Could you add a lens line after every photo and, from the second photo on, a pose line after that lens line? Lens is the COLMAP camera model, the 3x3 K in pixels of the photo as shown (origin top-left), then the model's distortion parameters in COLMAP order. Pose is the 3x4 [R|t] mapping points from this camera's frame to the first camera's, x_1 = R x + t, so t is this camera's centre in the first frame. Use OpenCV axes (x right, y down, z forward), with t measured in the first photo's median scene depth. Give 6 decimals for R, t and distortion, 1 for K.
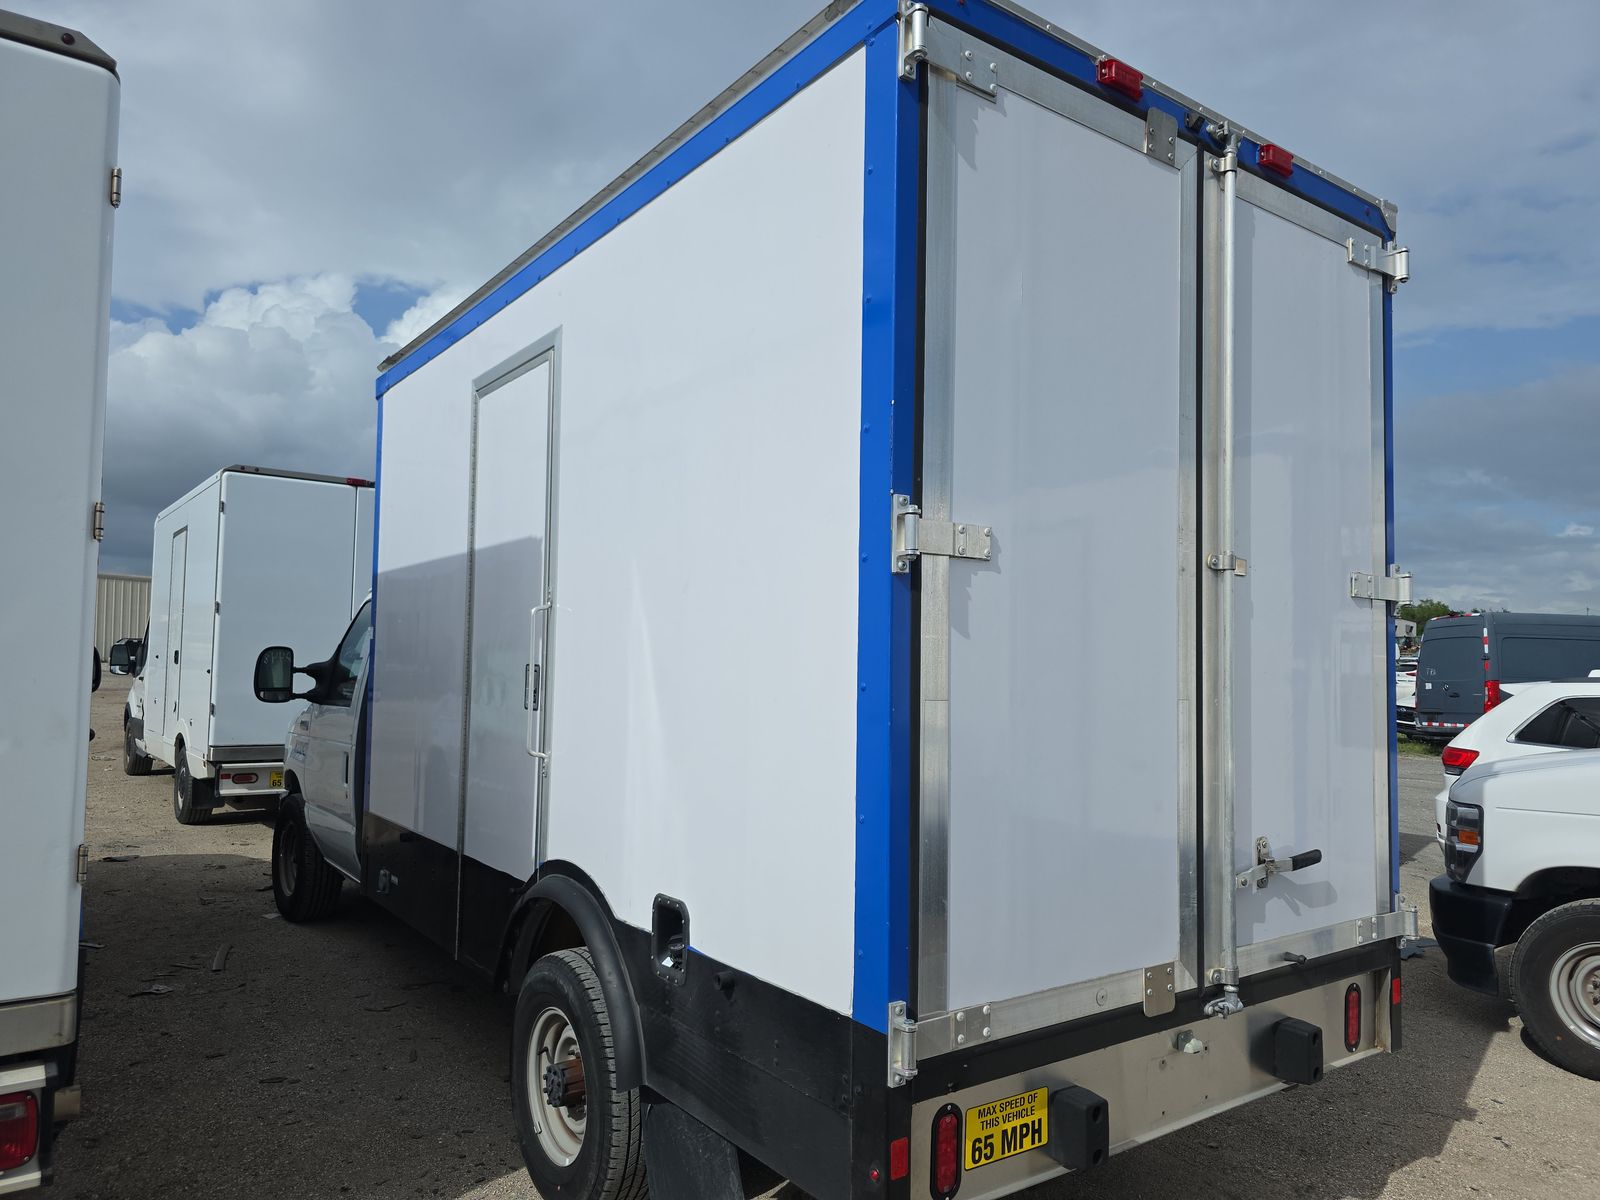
lens RADIAL K [[1074.7, 0, 807.7], [0, 1074.7, 612.1], [0, 0, 1]] dist [0.040087, -0.024388]
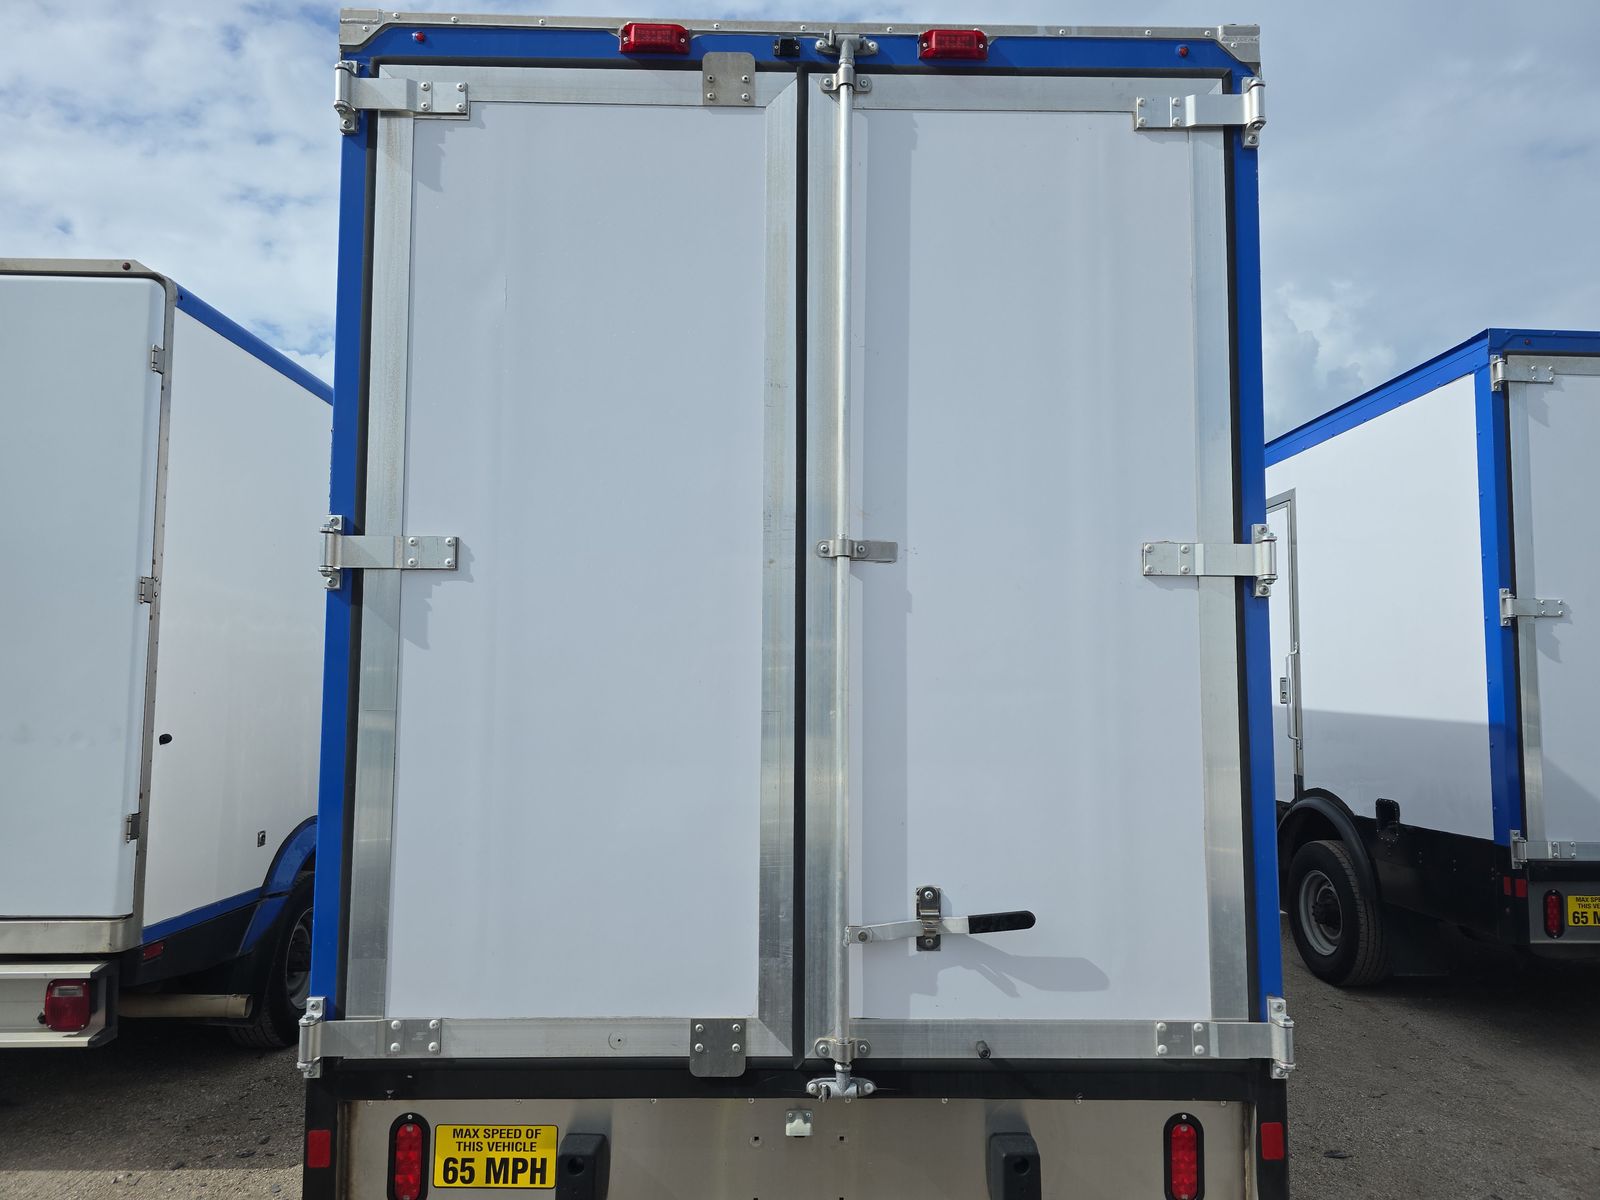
lens RADIAL K [[1074.7, 0, 800.7], [0, 1074.7, 605.3], [0, 0, 1]] dist [0.040087, -0.024388]
pose [[0.817876, -0.059260, -0.572335, 0.904052], [0.038306, 0.998083, -0.048602, 0.041086], [0.574118, 0.017827, 0.818578, 0.328730]]
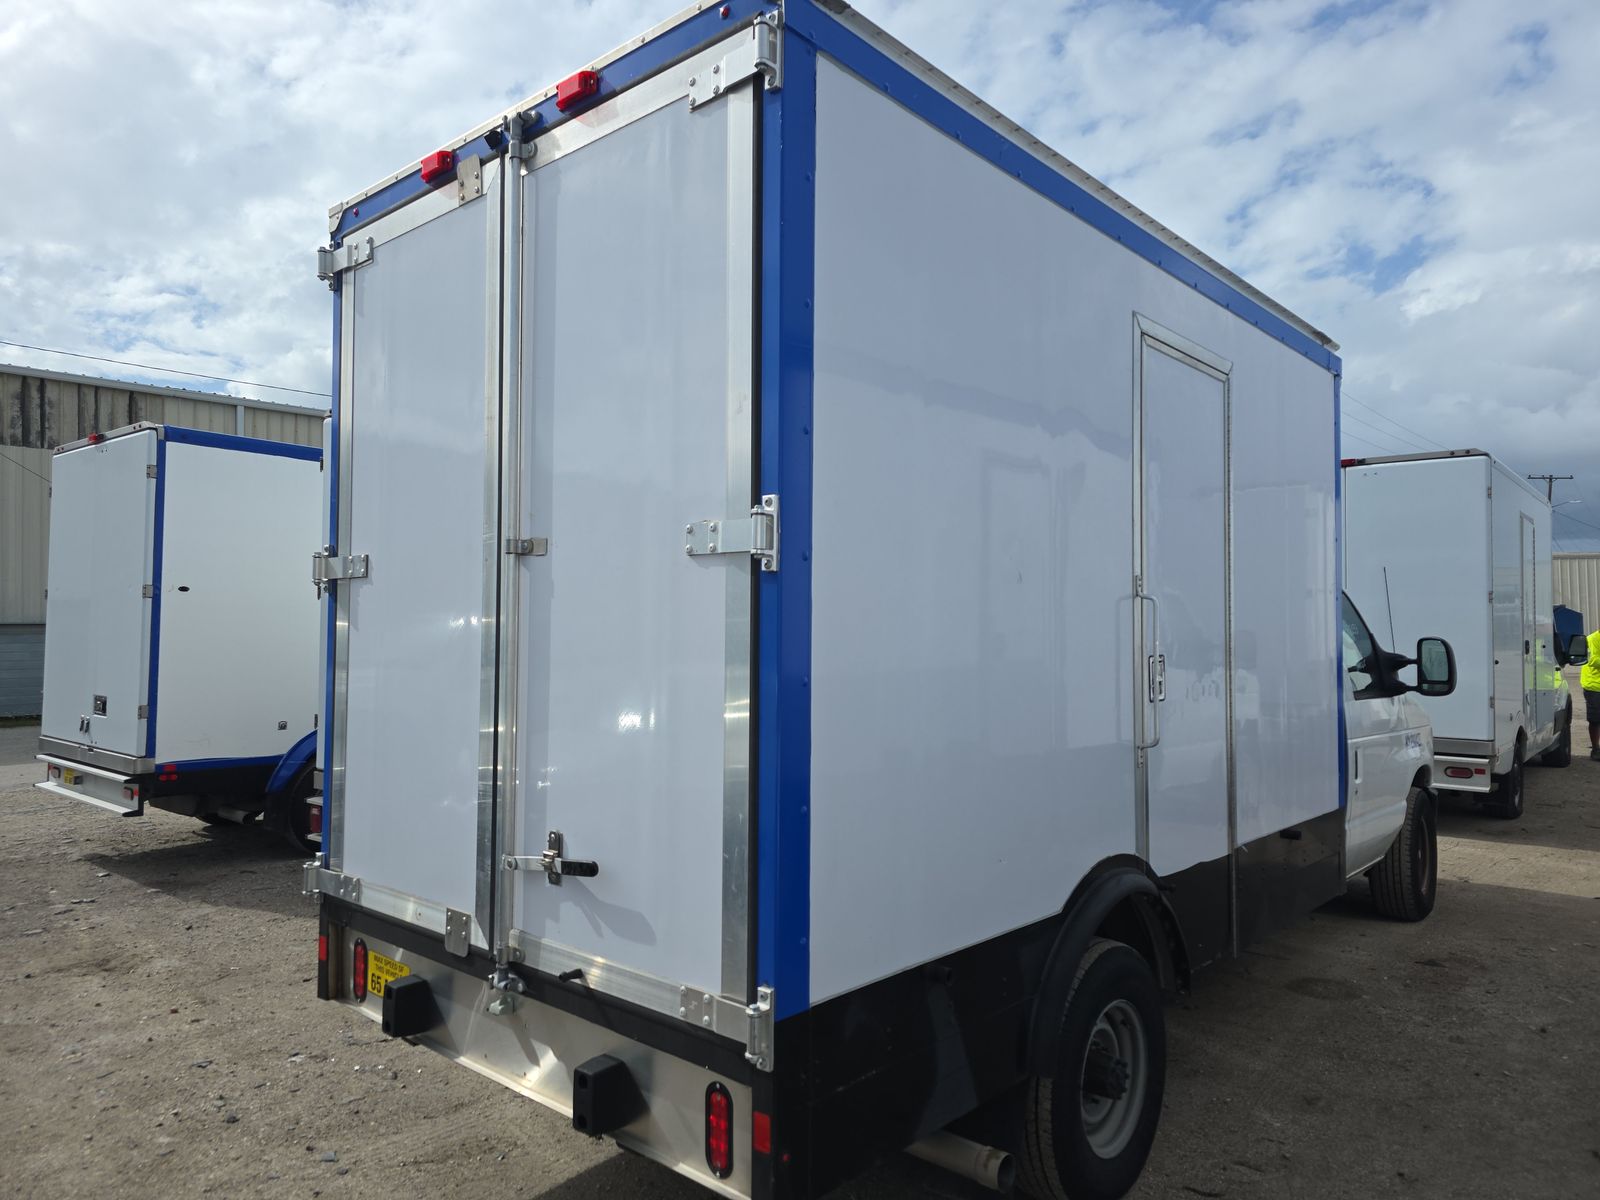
lens RADIAL K [[1074.7, 0, 783.9], [0, 1074.7, 595.8], [0, 0, 1]] dist [0.040087, -0.024388]
pose [[0.202872, -0.057286, -0.977528, 1.544761], [0.046689, 0.997718, -0.048779, 0.067421], [0.978091, -0.035744, 0.205084, 1.128492]]
